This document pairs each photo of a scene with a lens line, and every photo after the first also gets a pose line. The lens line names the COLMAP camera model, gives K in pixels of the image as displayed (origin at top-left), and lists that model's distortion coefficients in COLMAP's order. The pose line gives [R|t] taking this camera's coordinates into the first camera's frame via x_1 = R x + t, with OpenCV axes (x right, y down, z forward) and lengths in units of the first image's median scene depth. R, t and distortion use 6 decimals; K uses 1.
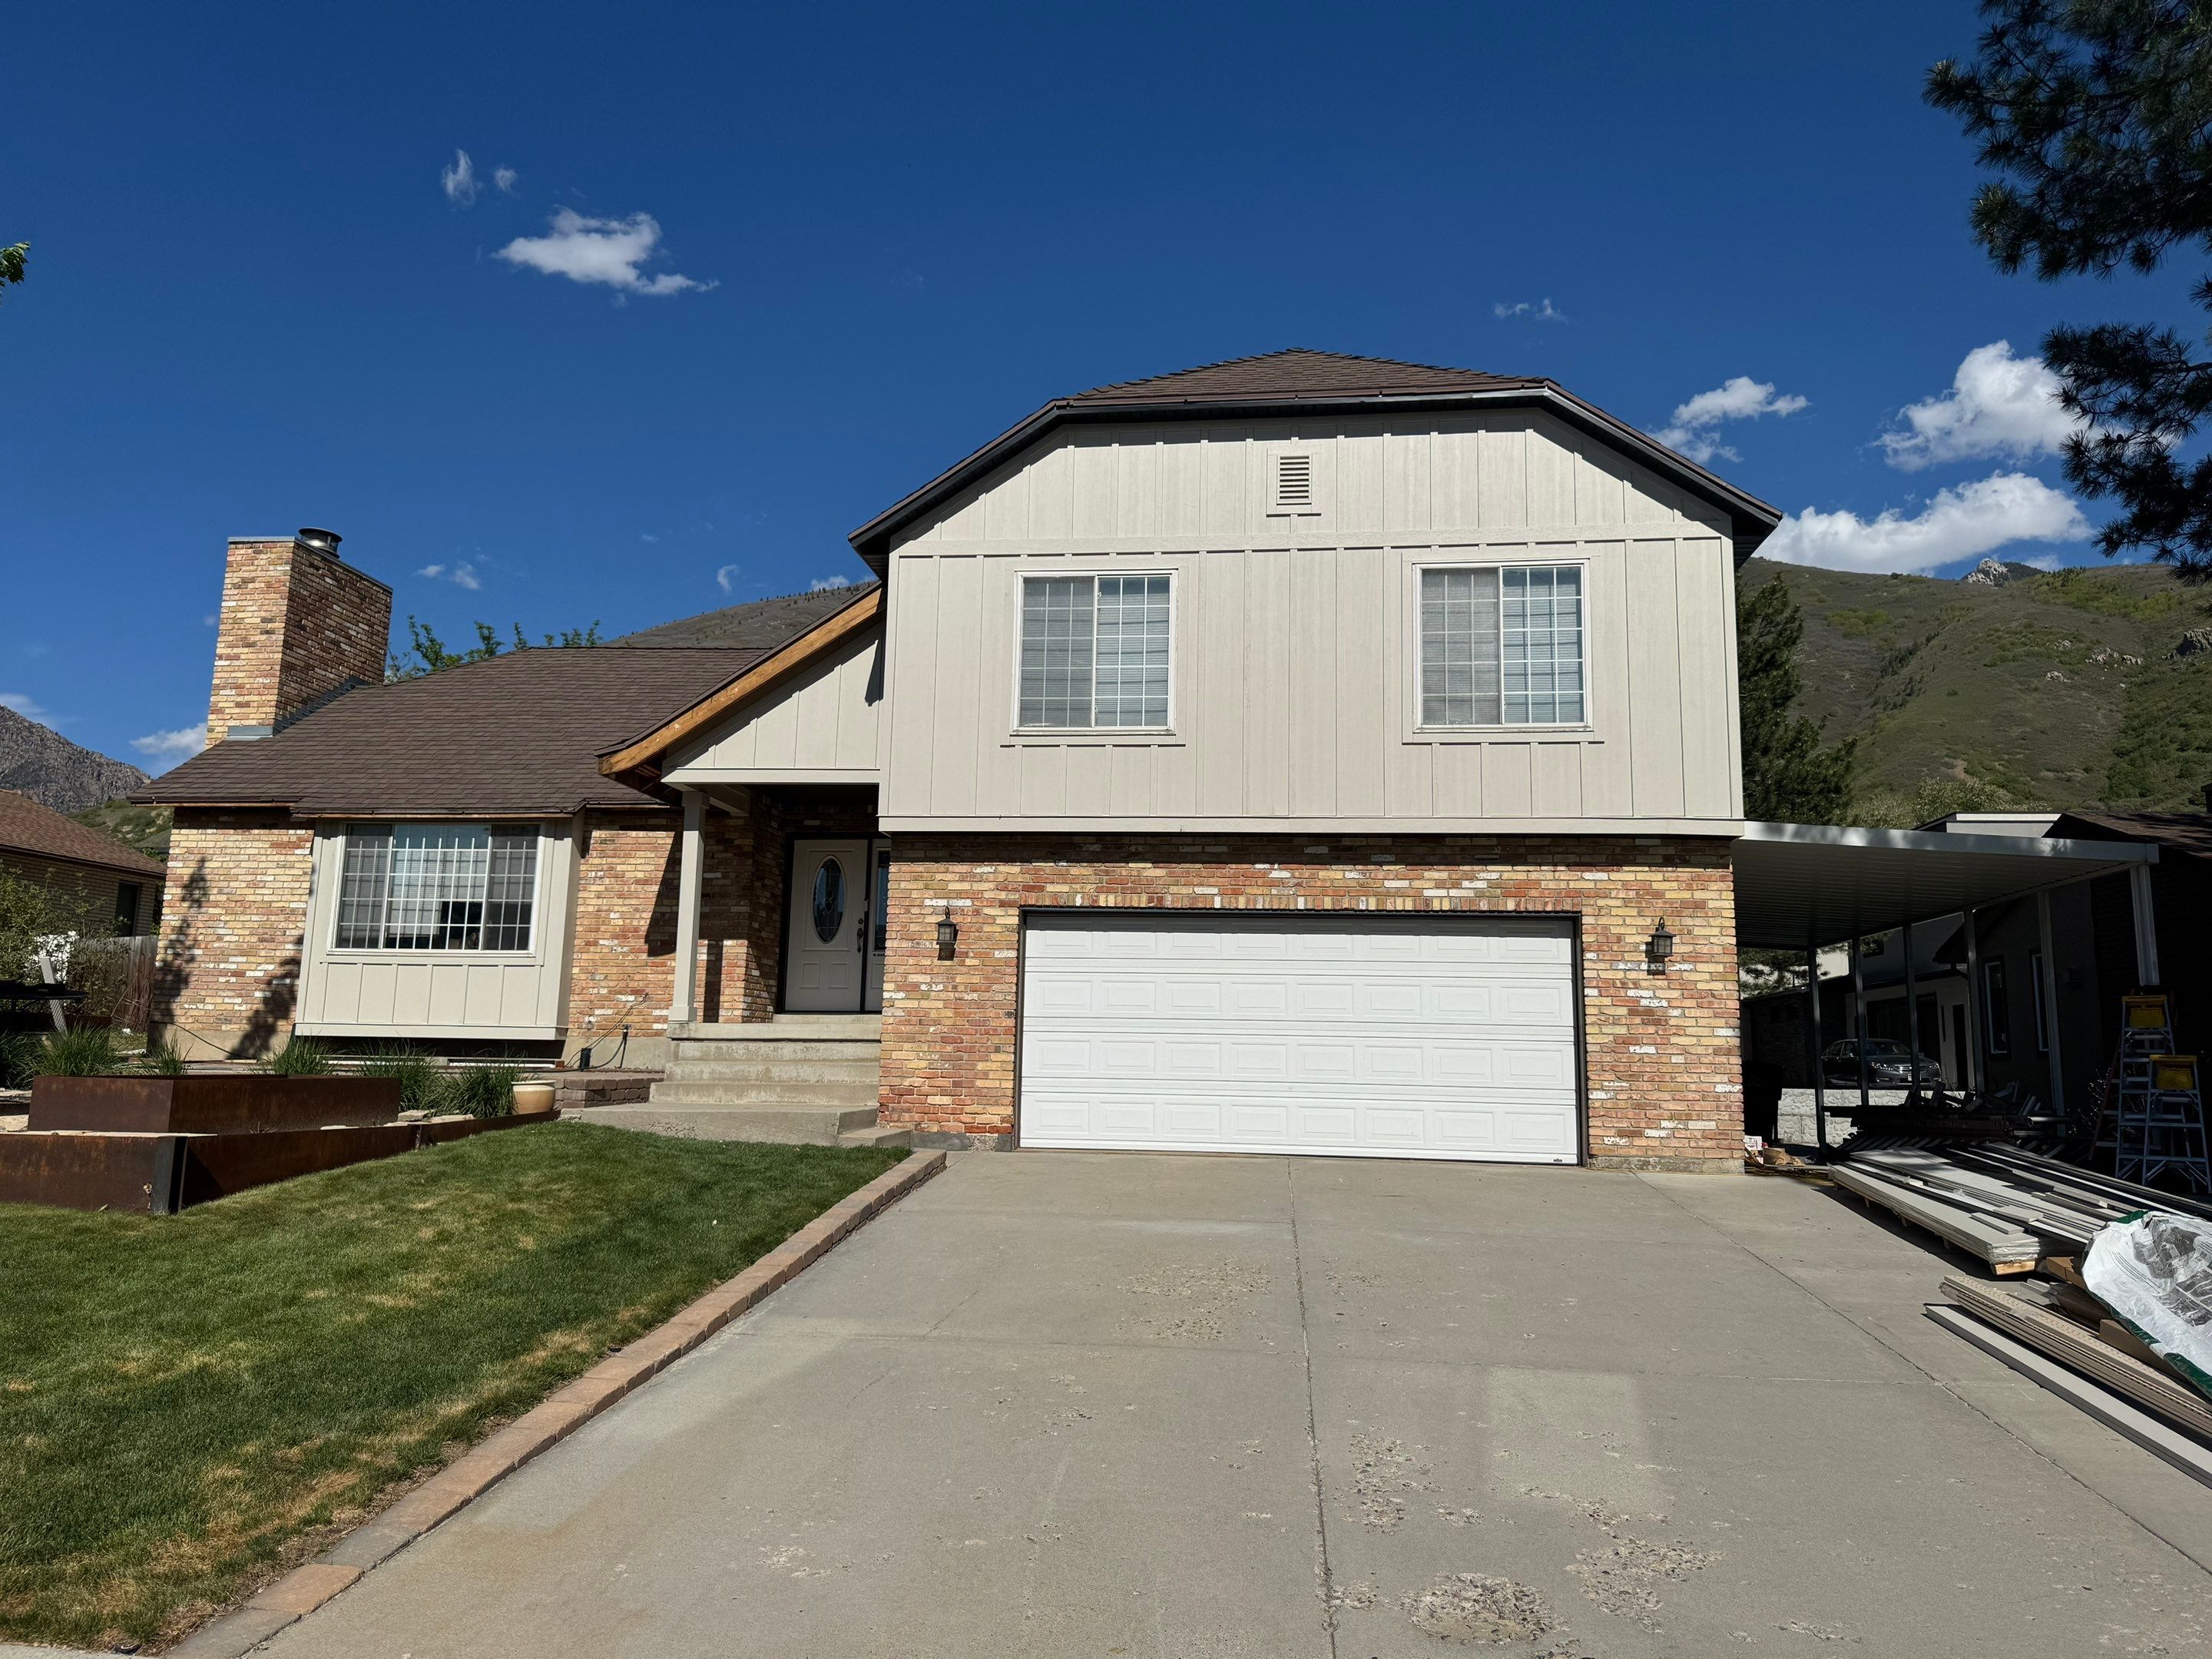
lens RADIAL K [[1539.6, 0, 1117.6], [0, 1539.6, 819.6], [0, 0, 1]] dist [0.155605, -0.258346]
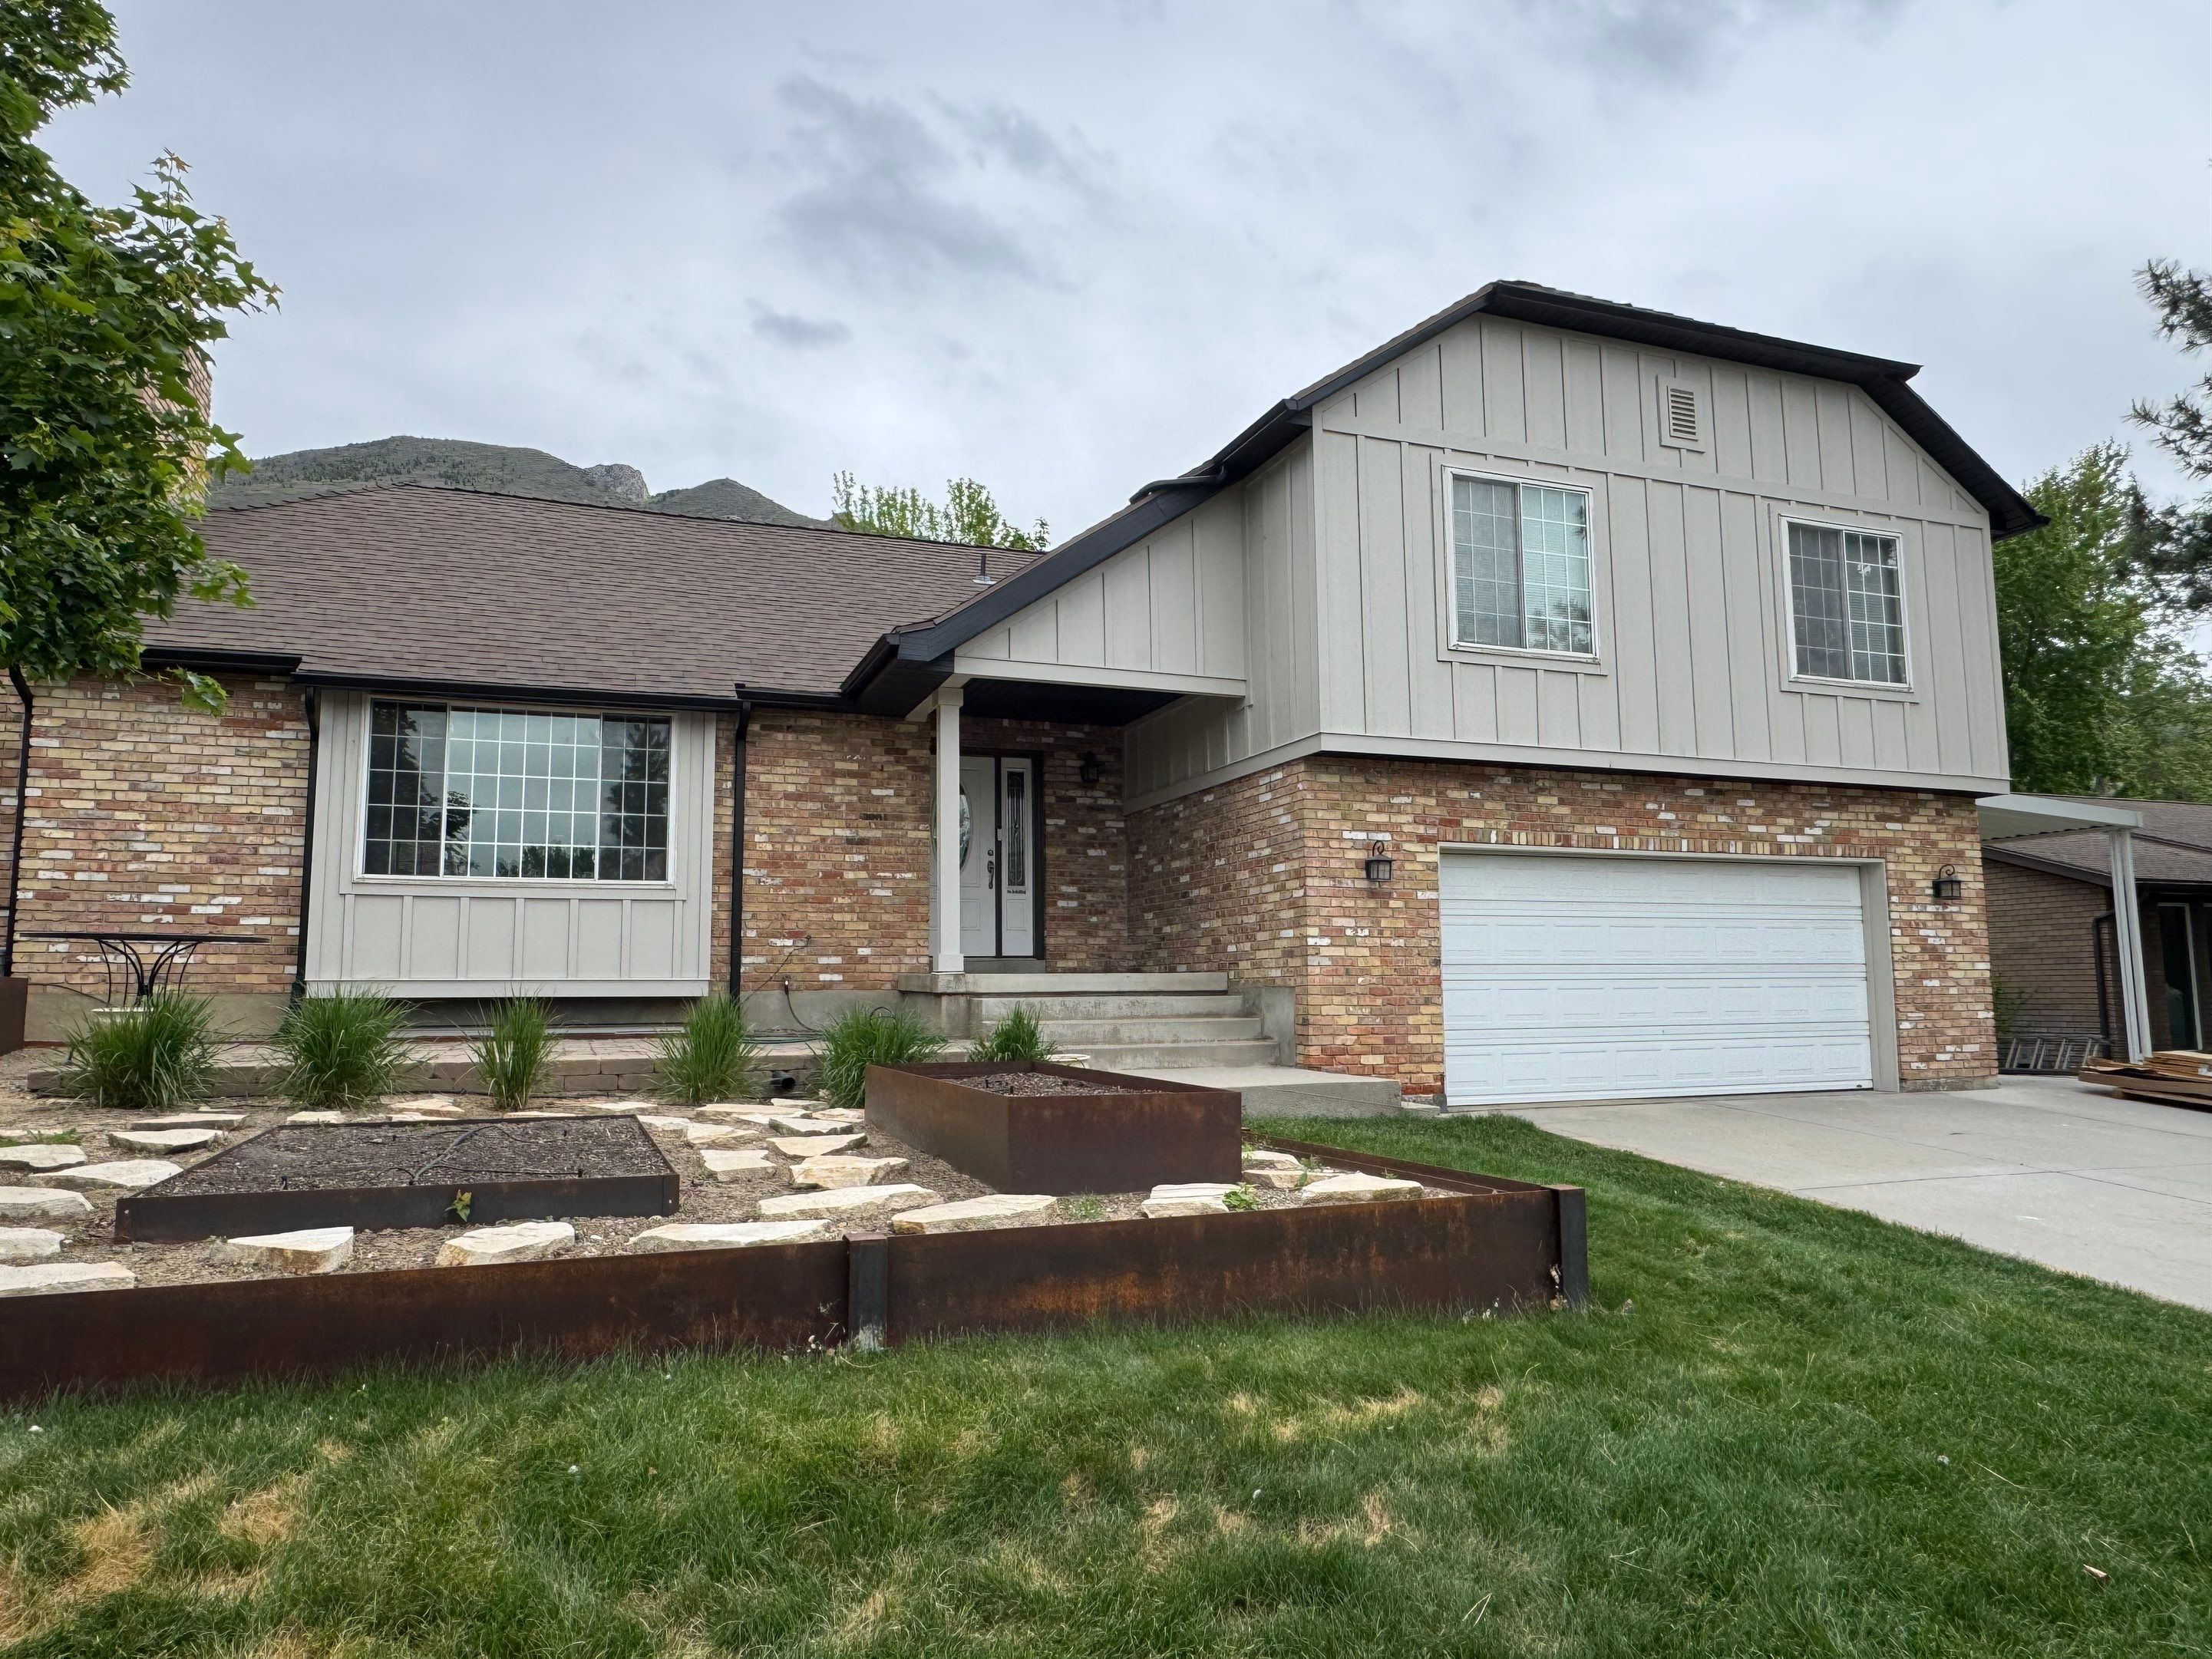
lens RADIAL K [[1400.9, 0, 1087.3], [0, 1400.9, 836.3], [0, 0, 1]] dist [-0.004652, 0.016684]
pose [[0.891272, 0.024572, 0.452803, -0.619410], [-0.048020, 0.998031, 0.040361, 0.029857], [-0.450919, -0.057716, 0.890697, 0.369729]]
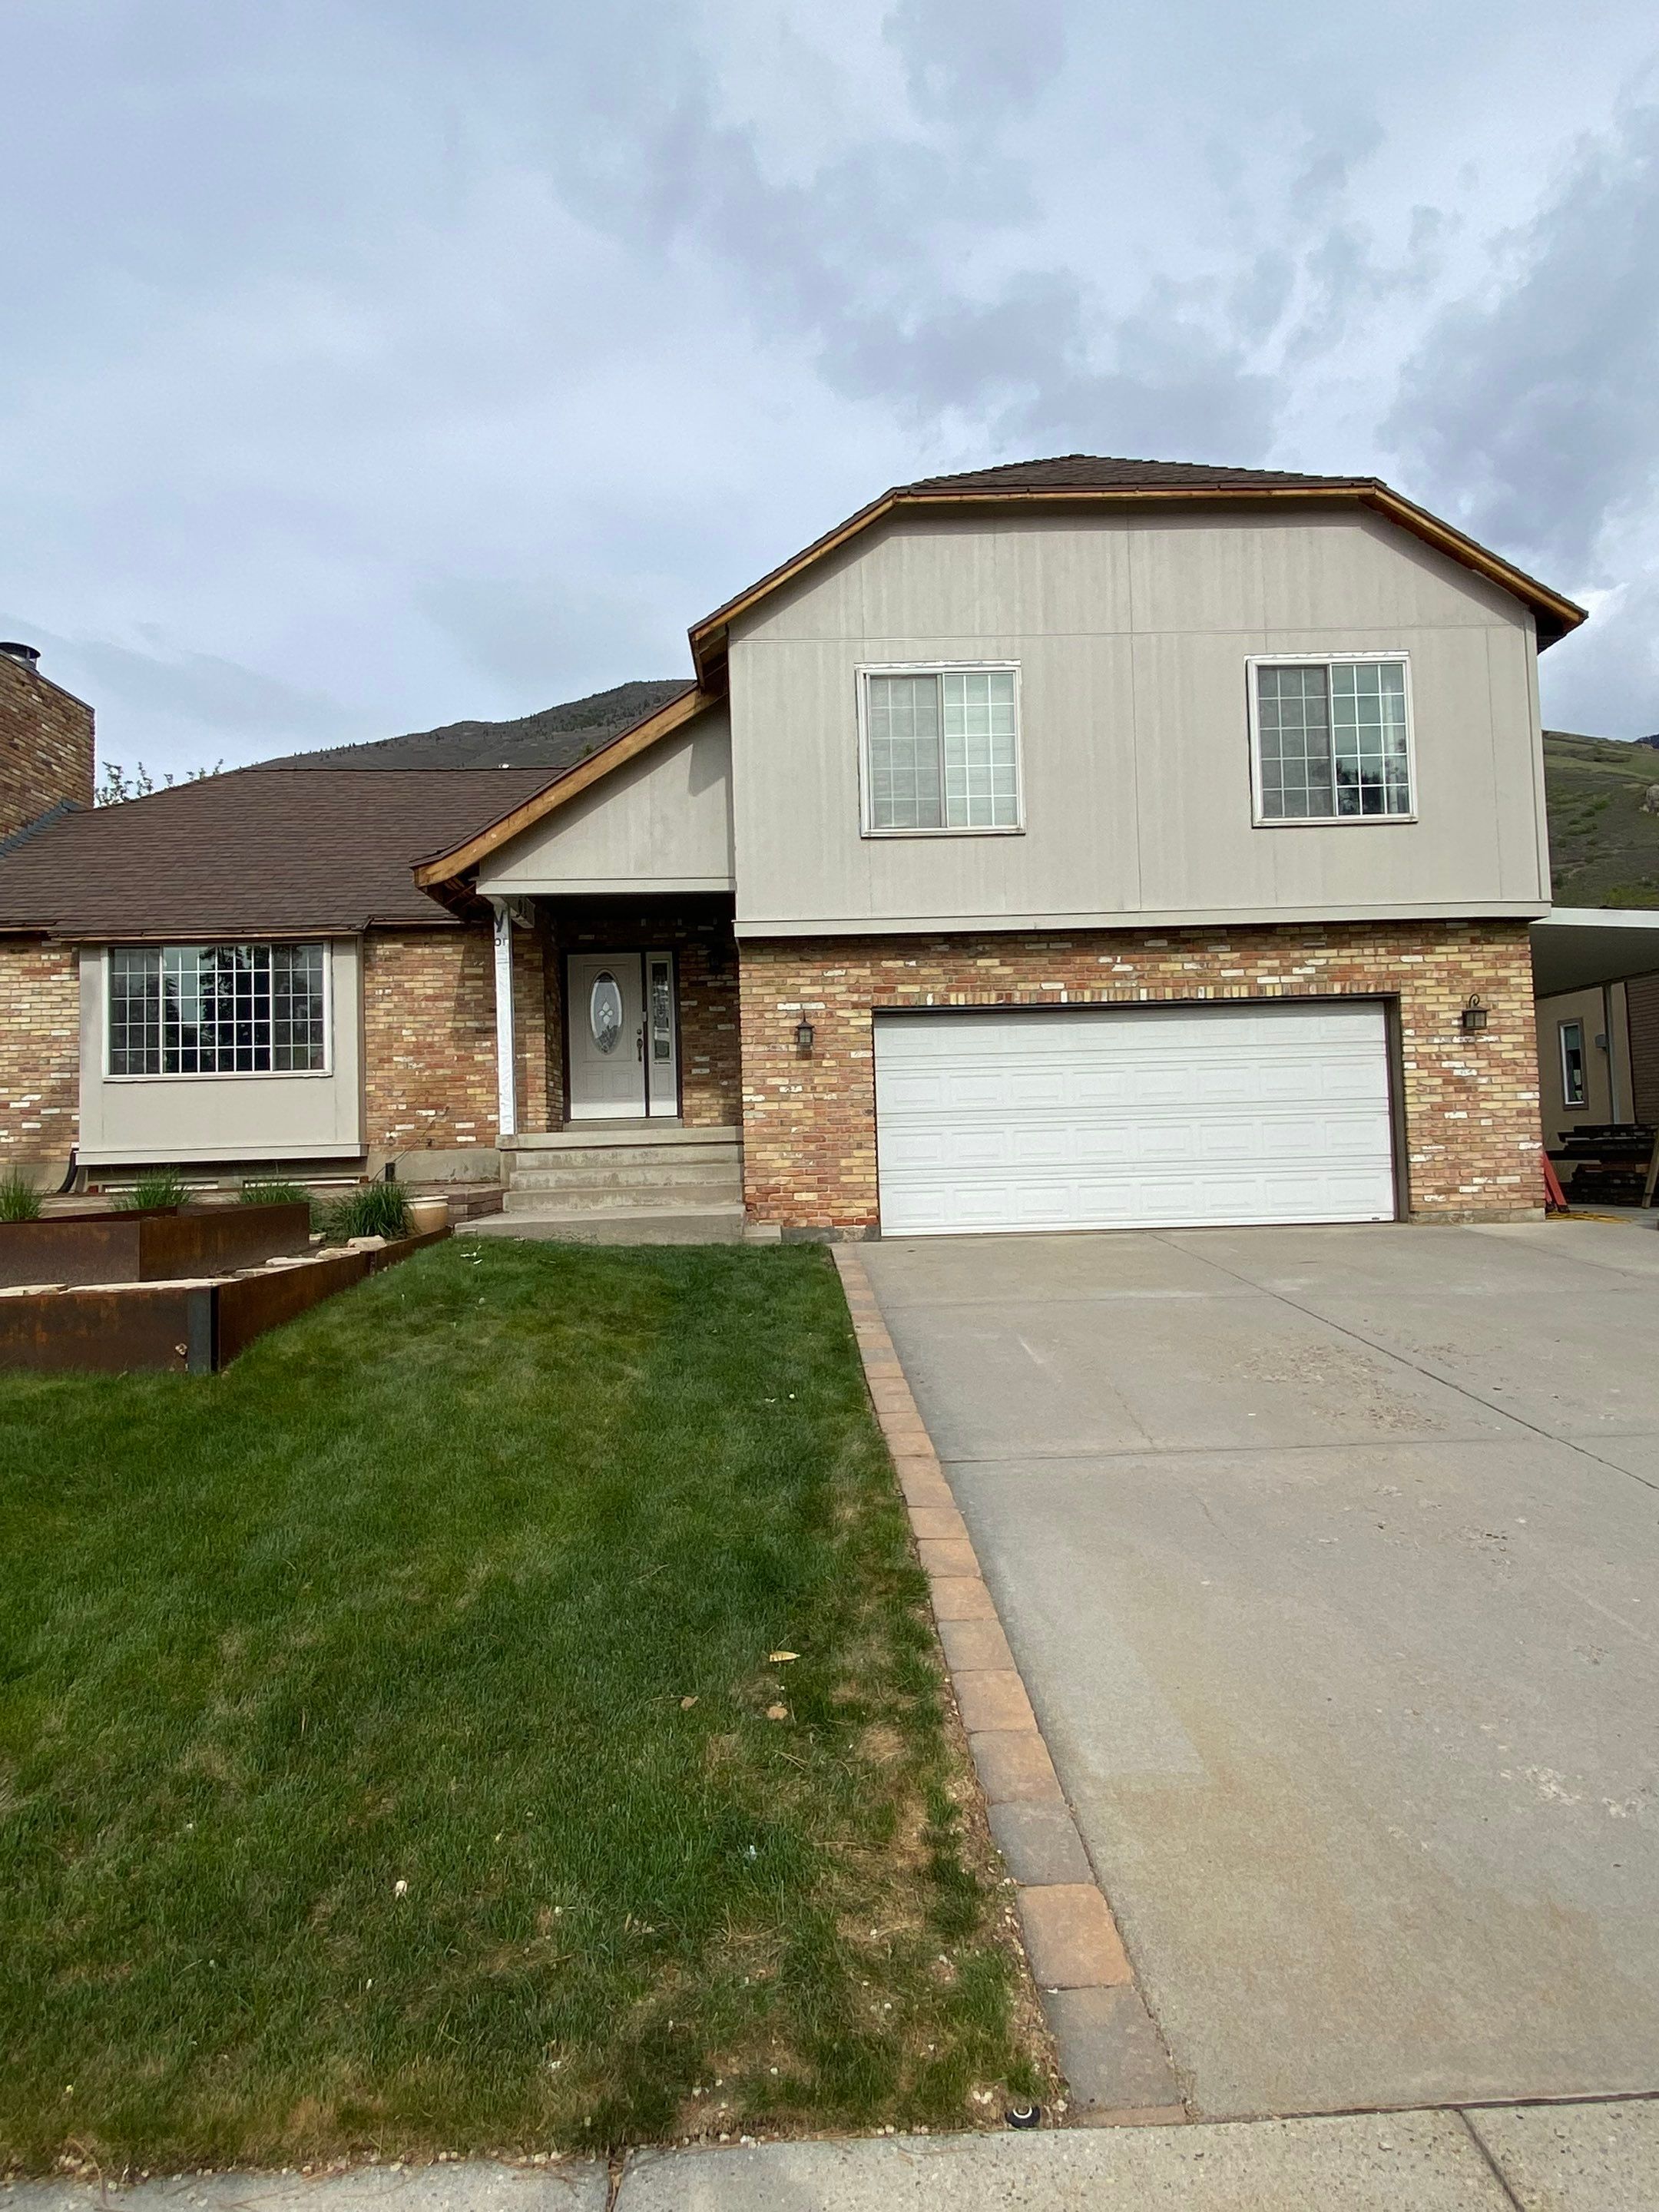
lens RADIAL K [[1282.7, 0, 841.0], [0, 1282.7, 1085.5], [0, 0, 1]] dist [0.115472, -0.144885]
pose [[0.987083, -0.042704, 0.154413, -0.220056], [0.025965, 0.993720, 0.108839, 0.014368], [-0.158091, -0.103424, 0.981993, 0.160676]]
